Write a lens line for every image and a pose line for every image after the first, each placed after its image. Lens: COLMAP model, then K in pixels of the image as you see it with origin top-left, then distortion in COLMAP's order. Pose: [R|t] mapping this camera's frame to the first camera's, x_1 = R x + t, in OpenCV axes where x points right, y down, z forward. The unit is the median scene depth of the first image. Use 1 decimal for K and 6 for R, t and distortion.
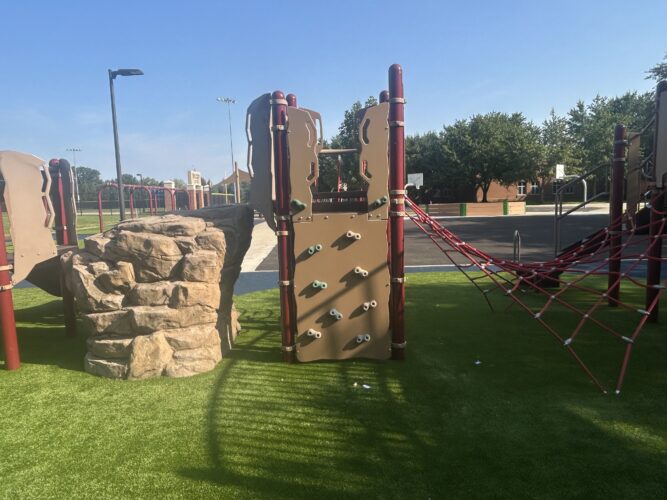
lens RADIAL K [[459.6, 0, 333.5], [0, 459.6, 250.0], [0, 0, 1]] dist [0.003395, -0.000294]
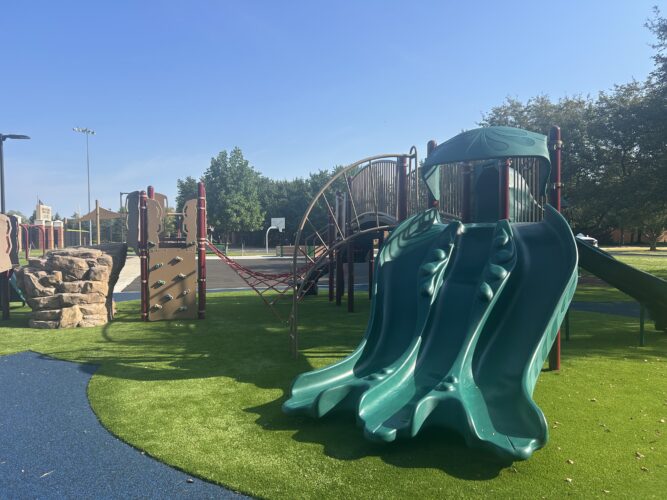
lens RADIAL K [[479.4, 0, 333.5], [0, 479.4, 250.0], [0, 0, 1]] dist [0.005780, 0.002629]
pose [[0.965646, 0.018387, 0.259209, 0.154875], [0.005010, 0.995991, -0.089318, 0.126931], [-0.259812, 0.087548, 0.961682, -1.298775]]
